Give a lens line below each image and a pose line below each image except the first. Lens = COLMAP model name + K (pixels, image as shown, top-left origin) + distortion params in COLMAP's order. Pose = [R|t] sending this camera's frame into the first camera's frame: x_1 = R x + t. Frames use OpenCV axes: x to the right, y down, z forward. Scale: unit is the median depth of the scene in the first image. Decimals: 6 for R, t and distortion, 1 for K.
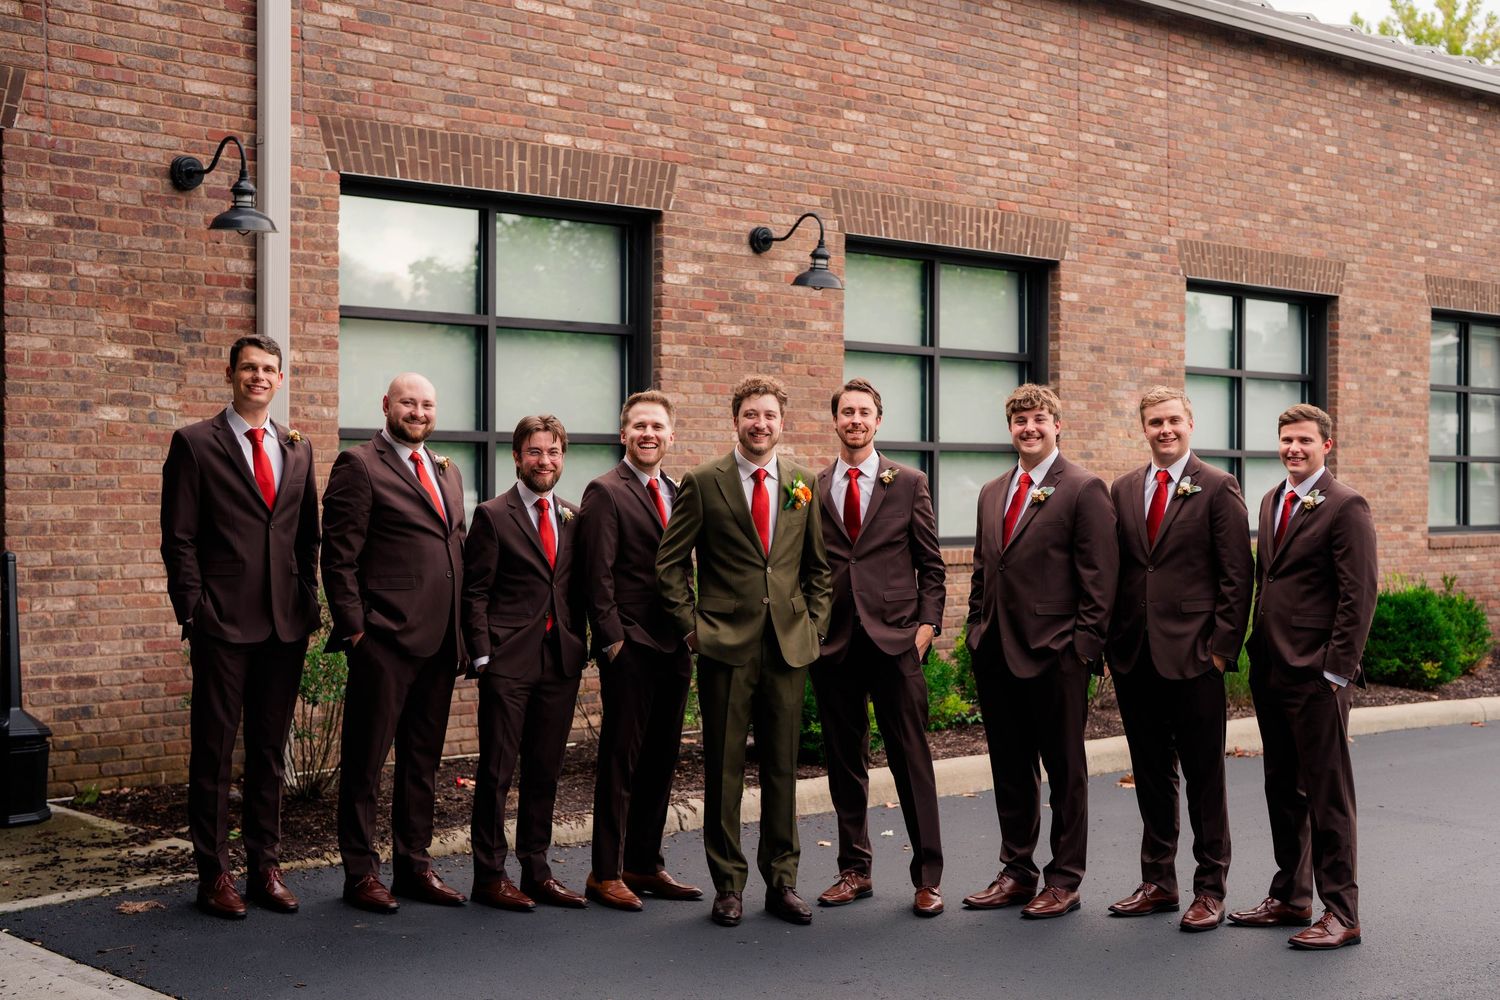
lens RADIAL K [[2113.0, 0, 758.0], [0, 2113.0, 503.7], [0, 0, 1]] dist [-0.155743, 1.029980]
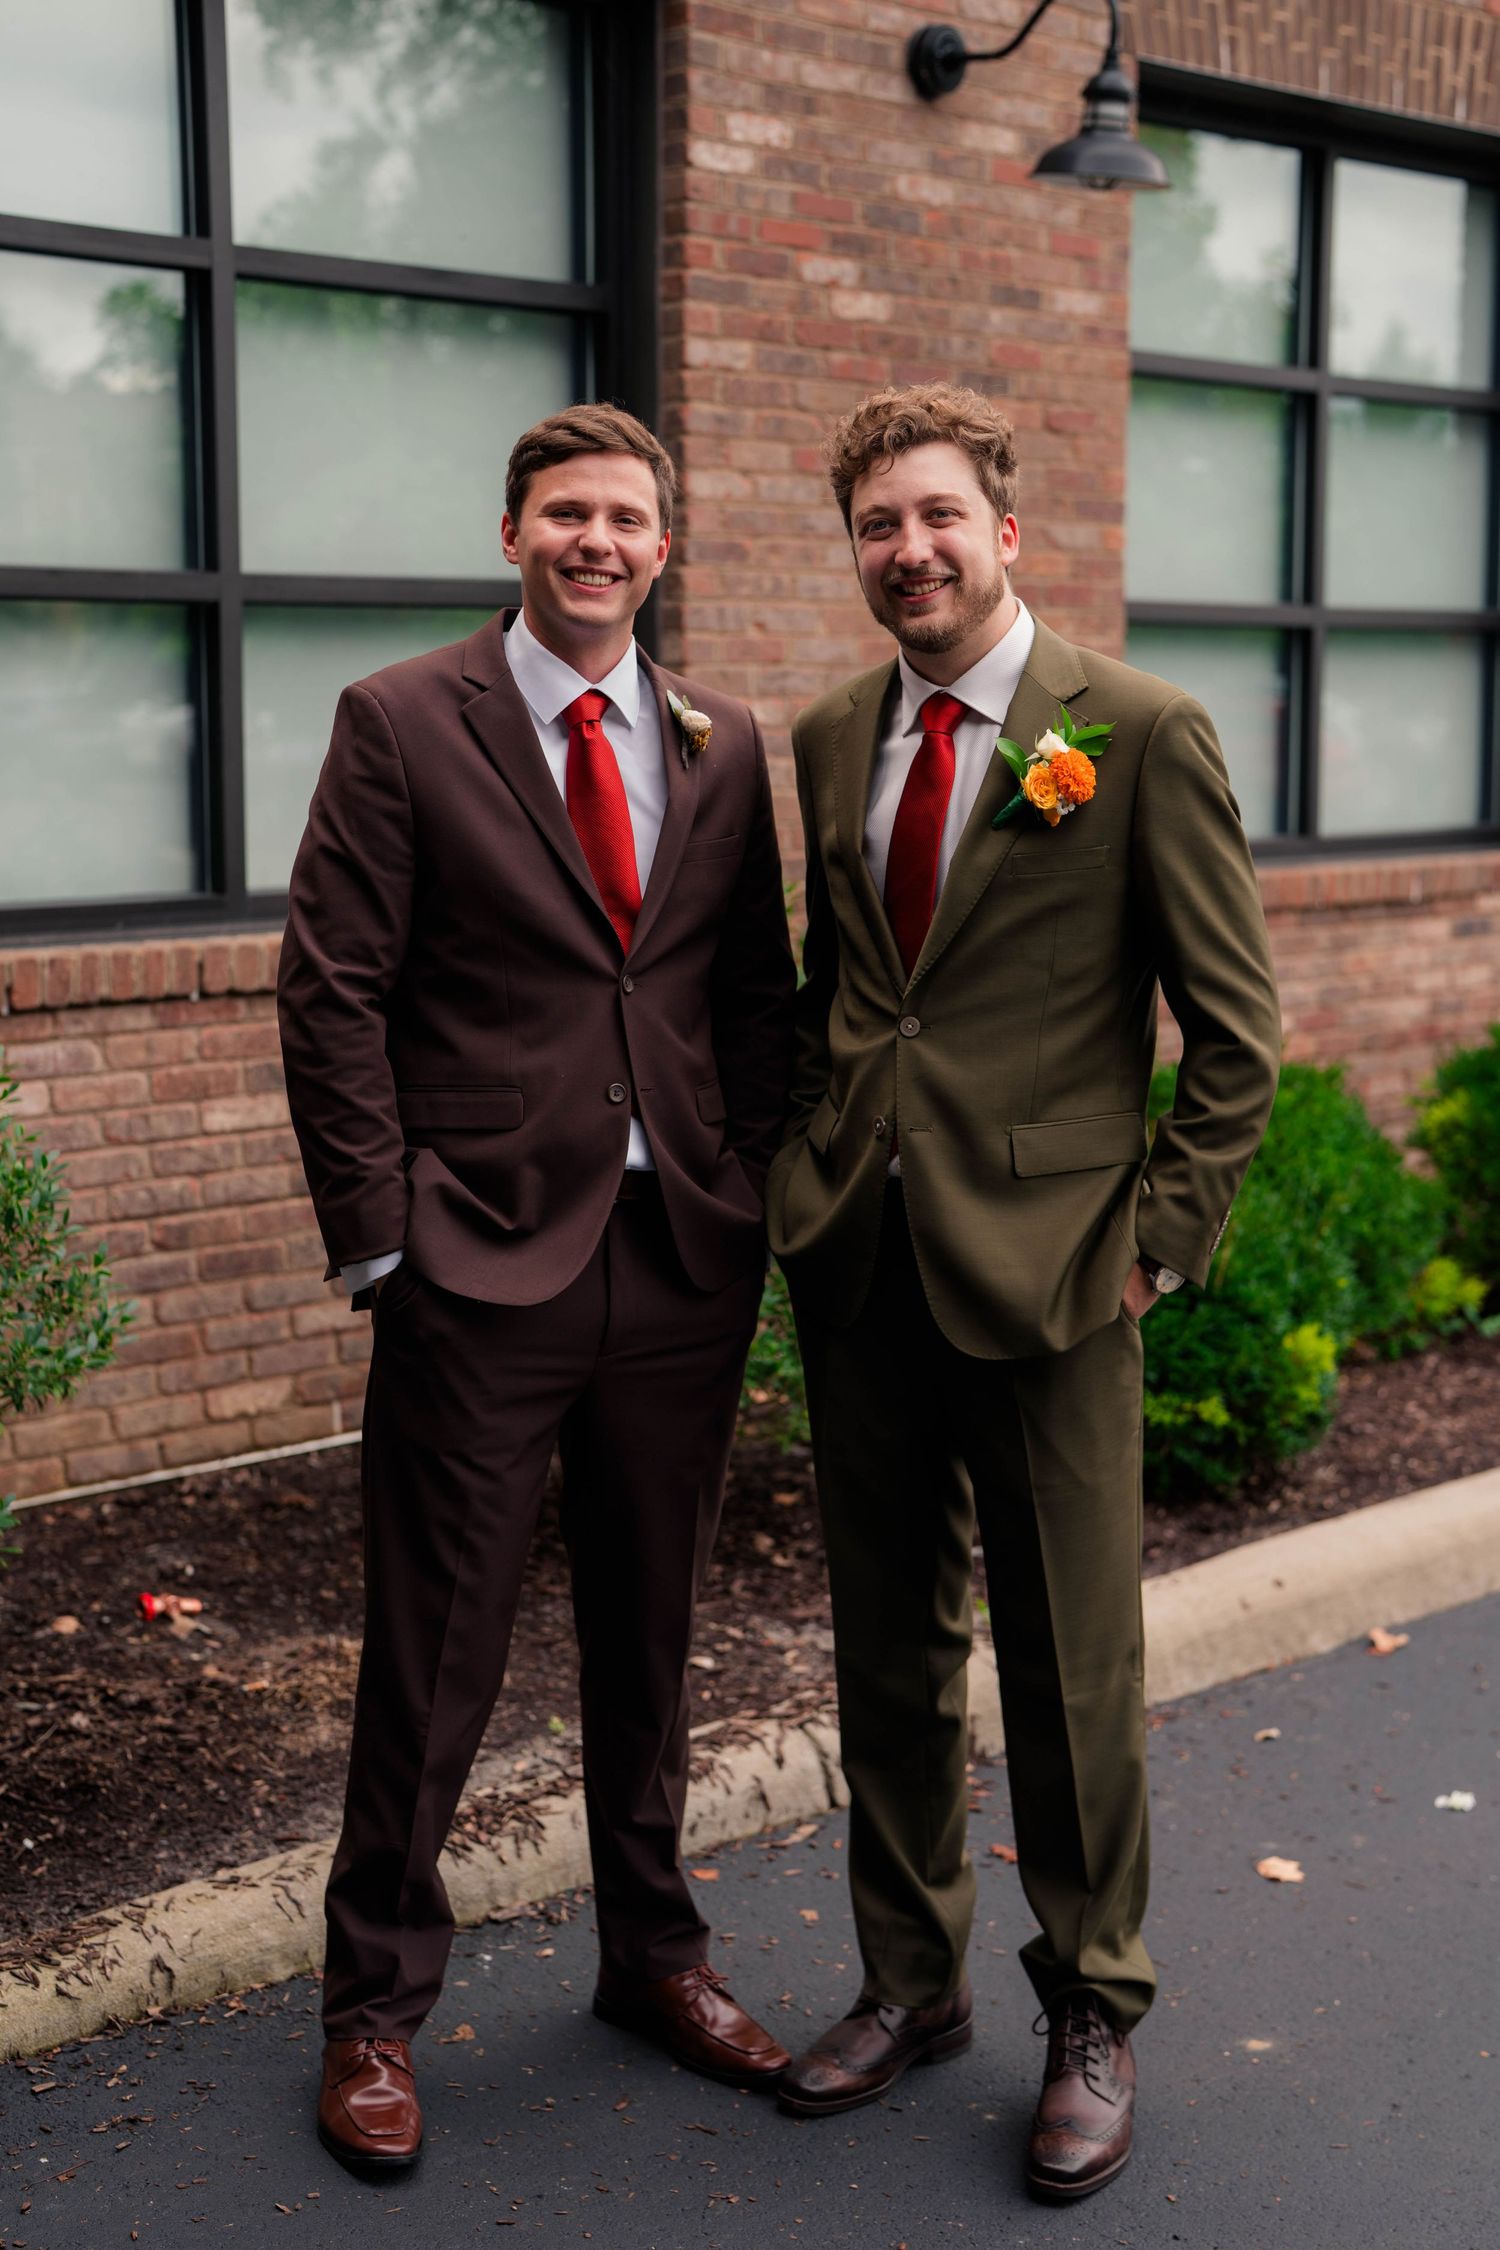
lens RADIAL K [[3280.9, 0, 754.2], [0, 3280.9, 1139.5], [0, 0, 1]] dist [-0.161209, 1.068108]
pose [[0.999724, -0.006383, 0.022606, -0.046028], [0.003457, 0.991877, 0.127155, -0.008002], [-0.023234, -0.127041, 0.991625, 0.398139]]
